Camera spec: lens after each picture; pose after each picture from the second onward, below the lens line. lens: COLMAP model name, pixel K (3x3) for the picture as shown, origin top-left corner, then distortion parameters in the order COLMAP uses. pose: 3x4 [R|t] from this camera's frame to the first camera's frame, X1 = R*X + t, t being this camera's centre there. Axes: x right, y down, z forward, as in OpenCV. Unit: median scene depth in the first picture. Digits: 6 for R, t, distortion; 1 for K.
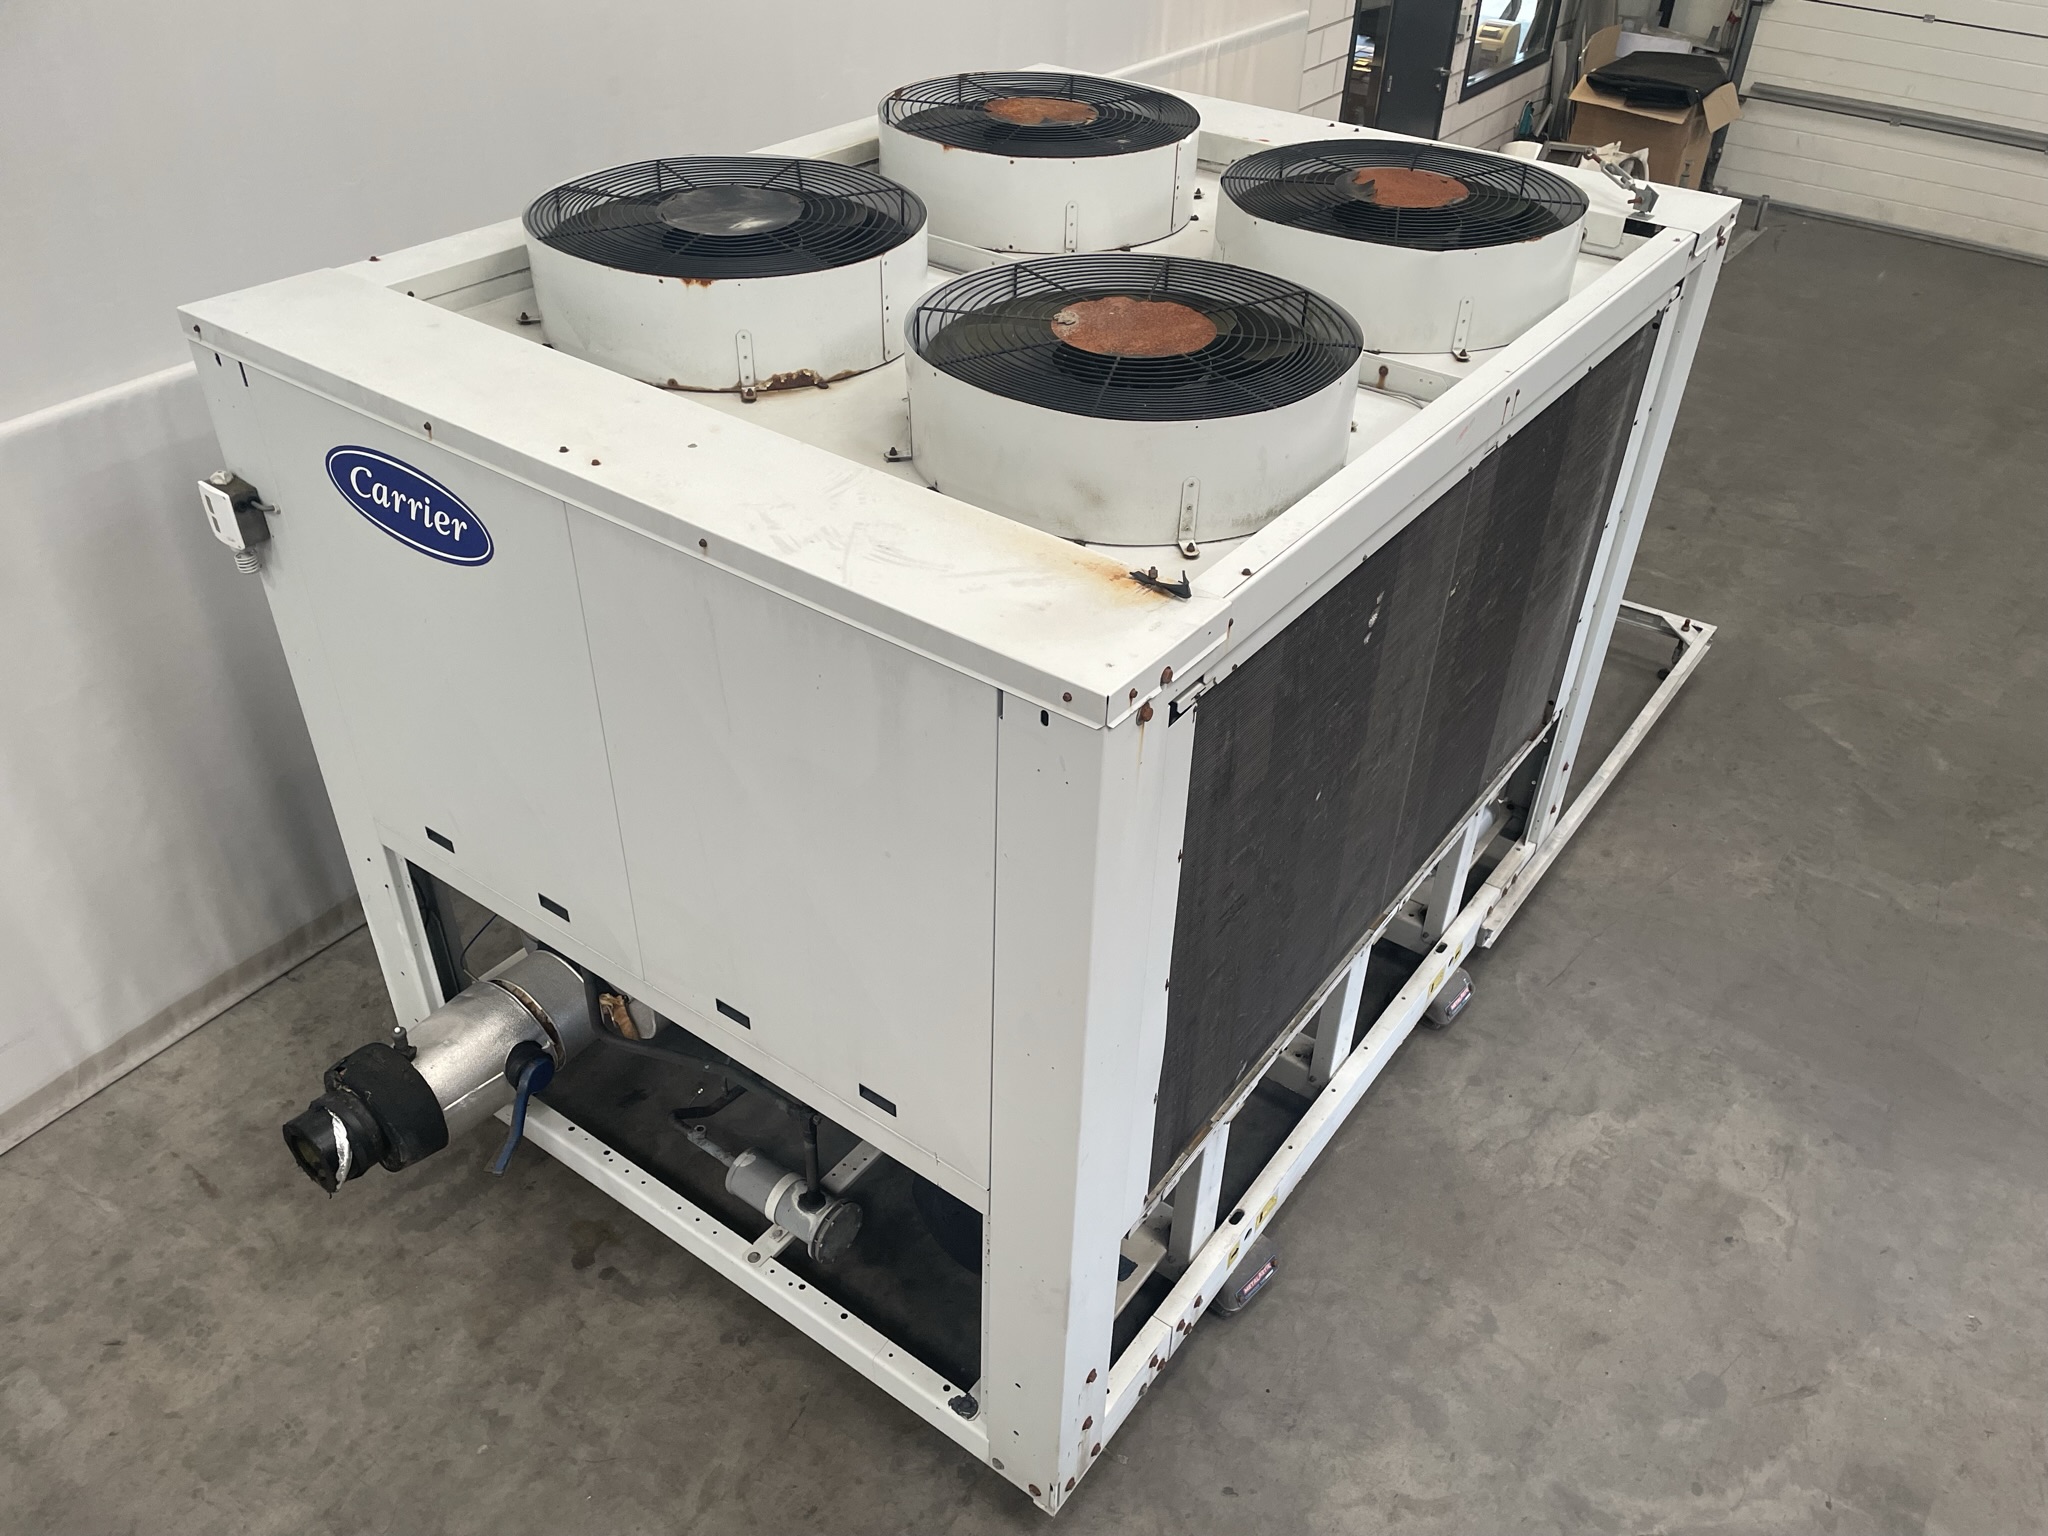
lens RADIAL K [[1543.9, 0, 1049.9], [0, 1543.9, 792.3], [0, 0, 1]] dist [0.086476, -0.108350]
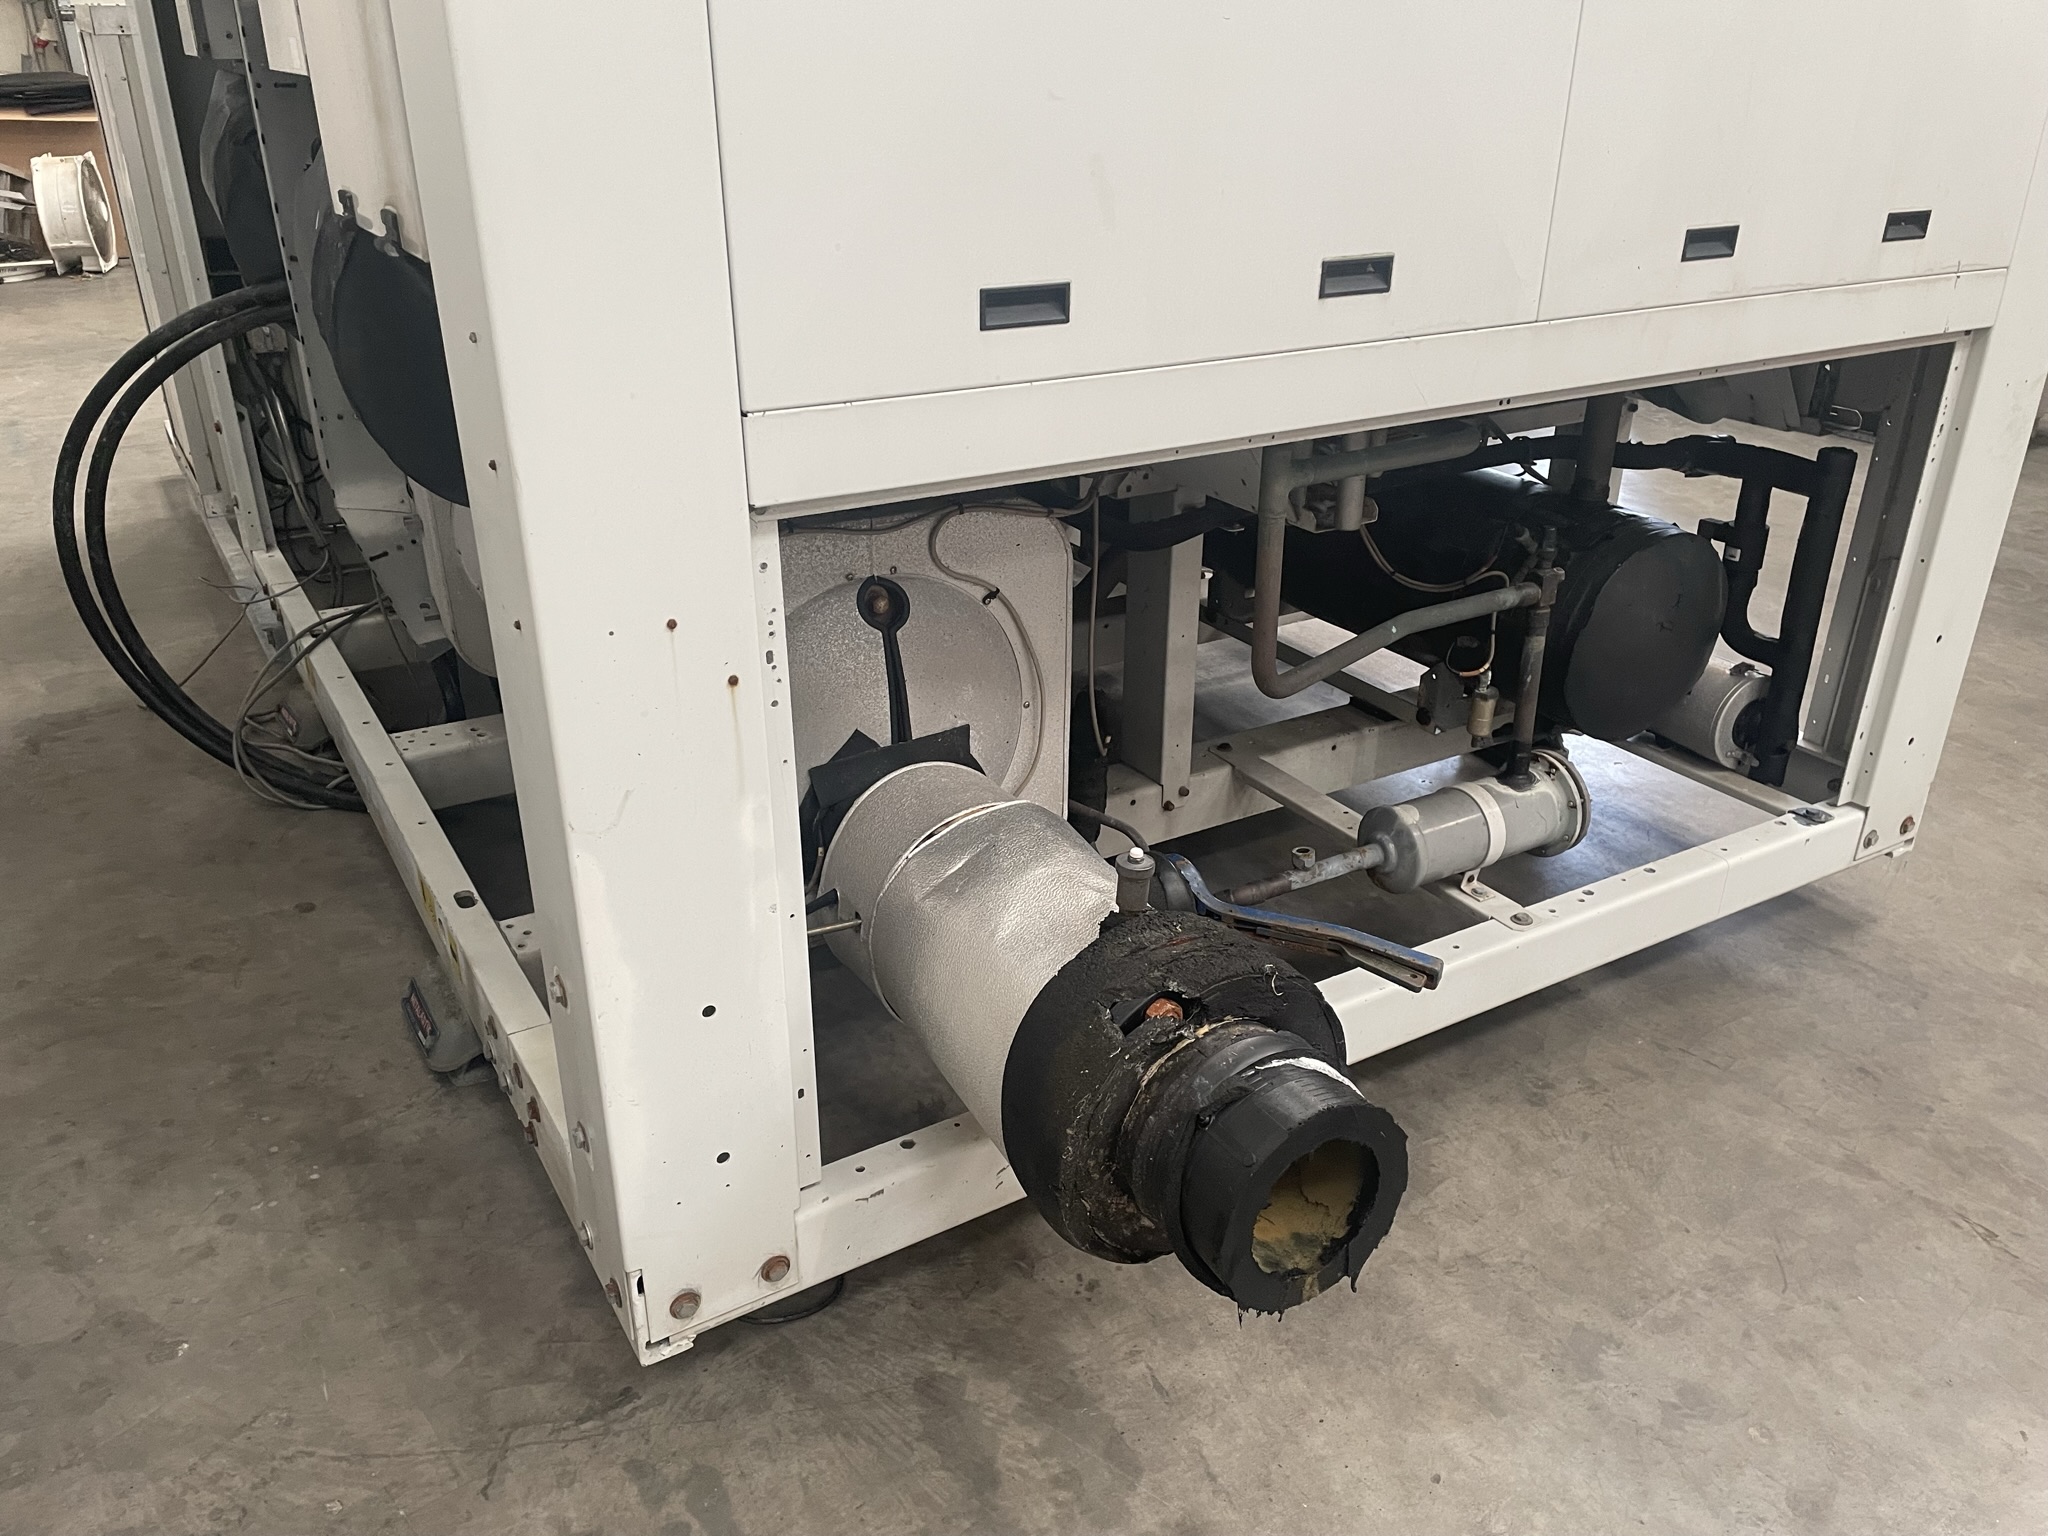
lens RADIAL K [[1543.9, 0, 1050.9], [0, 1543.9, 790.7], [0, 0, 1]] dist [0.086476, -0.108350]
pose [[0.386687, -0.428807, 0.816455, -0.704742], [0.558636, 0.813322, 0.162582, 0.064399], [-0.733757, 0.393233, 0.554048, 0.776581]]
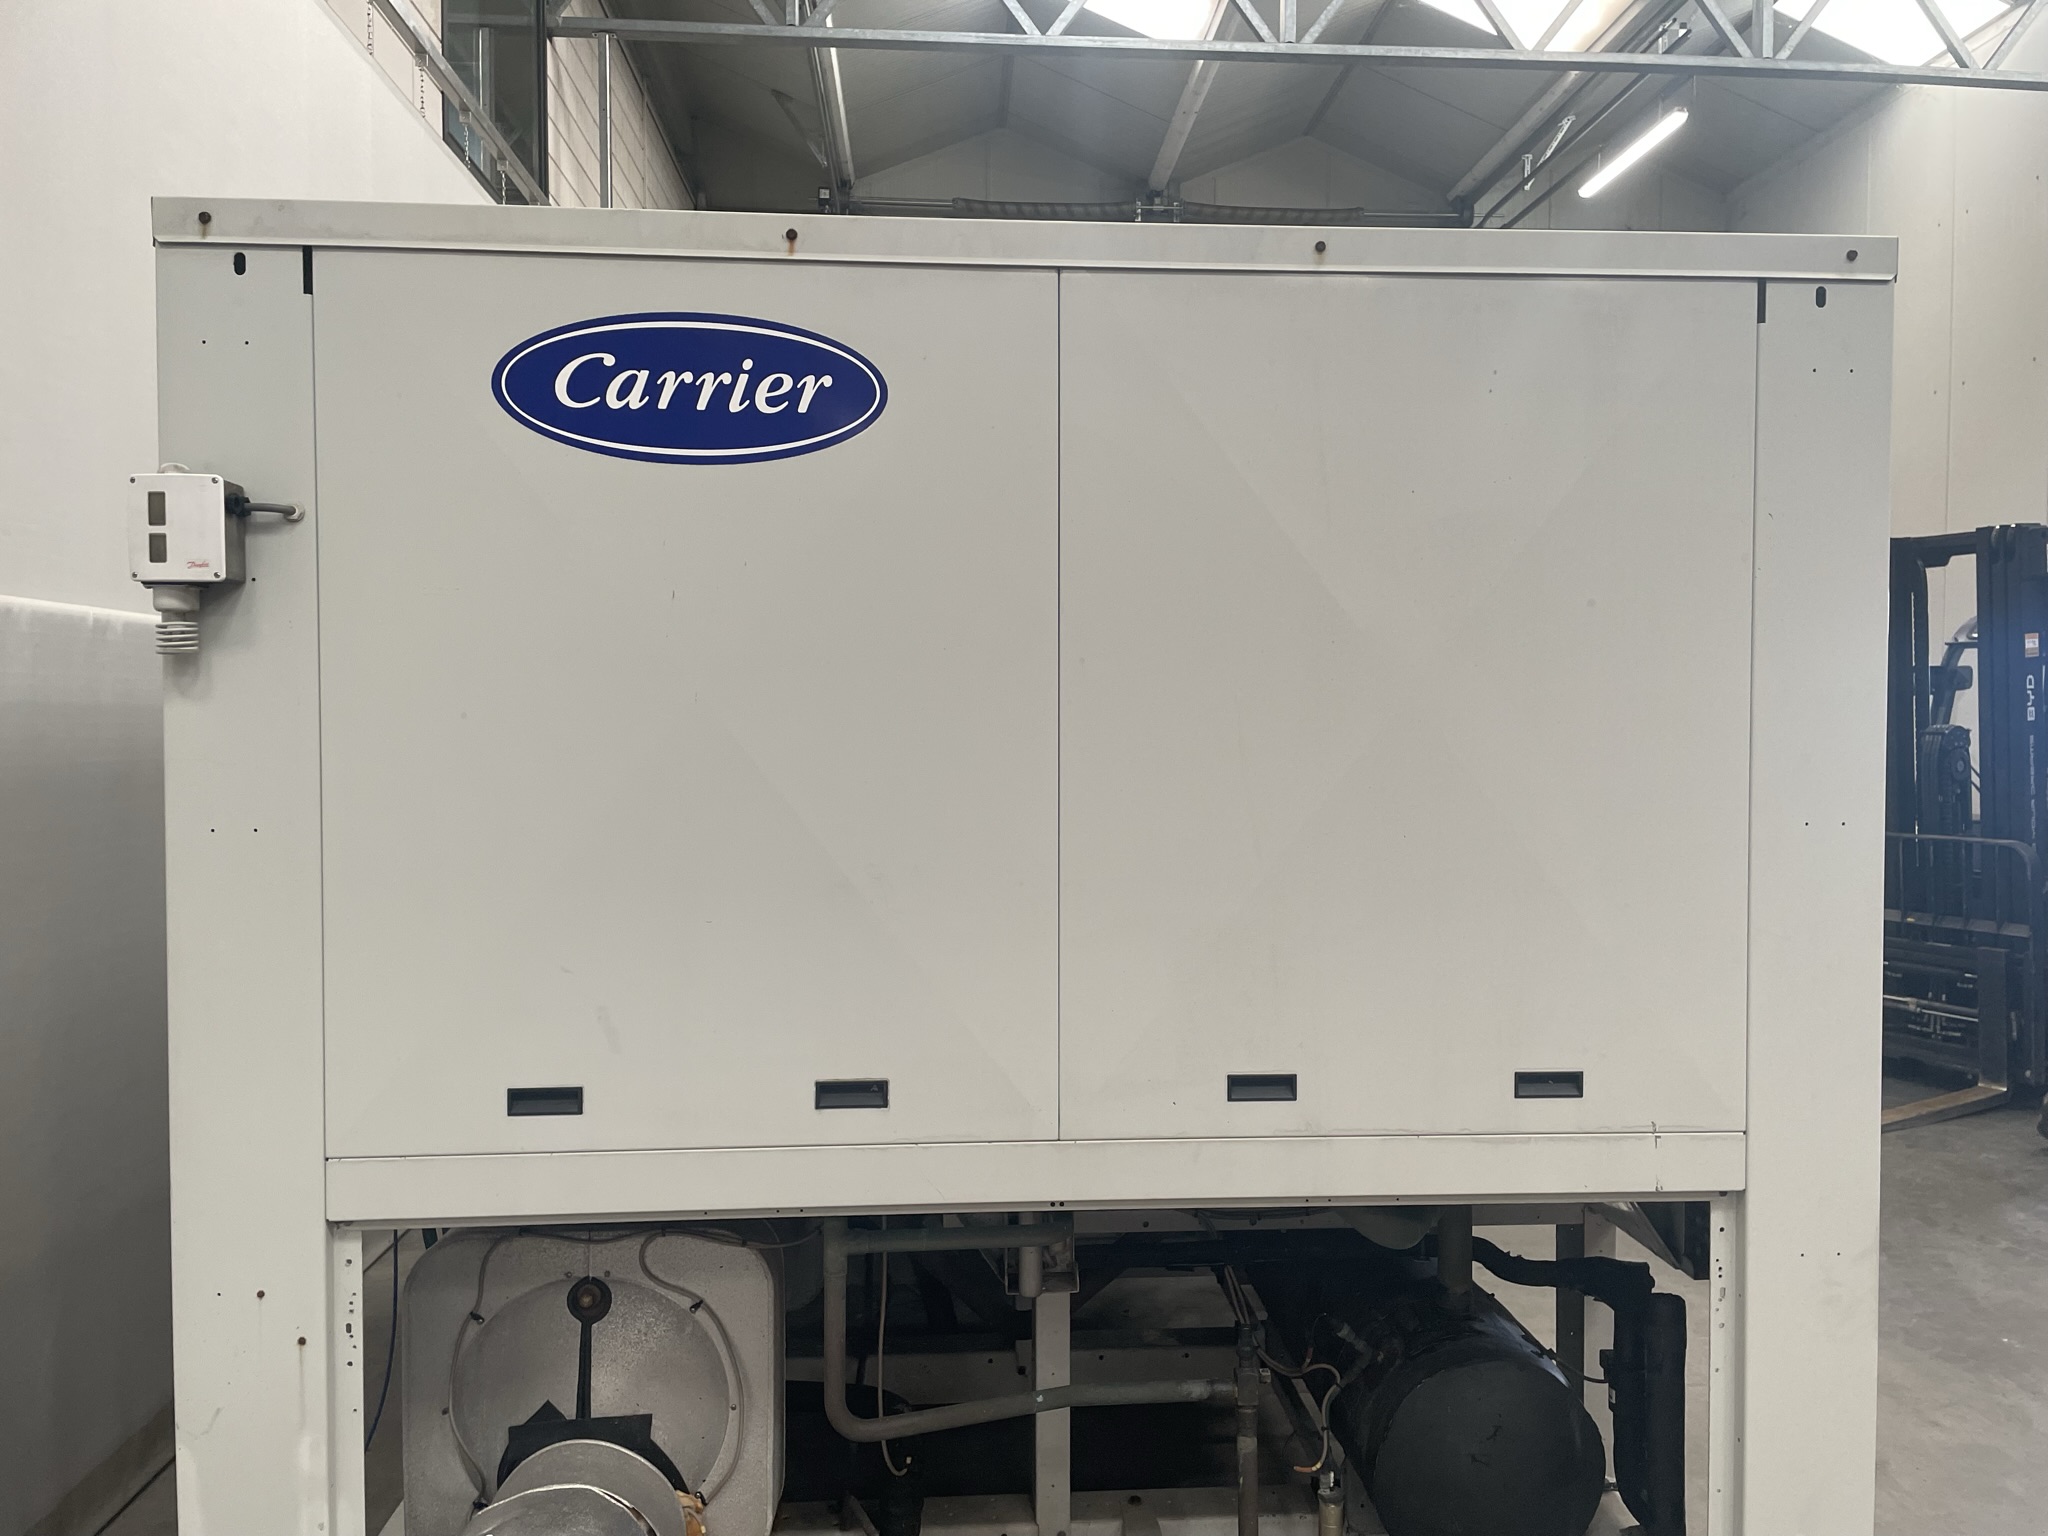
lens RADIAL K [[1543.9, 0, 1044.6], [0, 1543.9, 778.7], [0, 0, 1]] dist [0.086476, -0.108350]
pose [[0.769835, -0.052982, 0.636039, -0.561884], [0.405078, 0.810669, -0.422761, 0.227745], [-0.493219, 0.583102, 0.645544, 0.457317]]
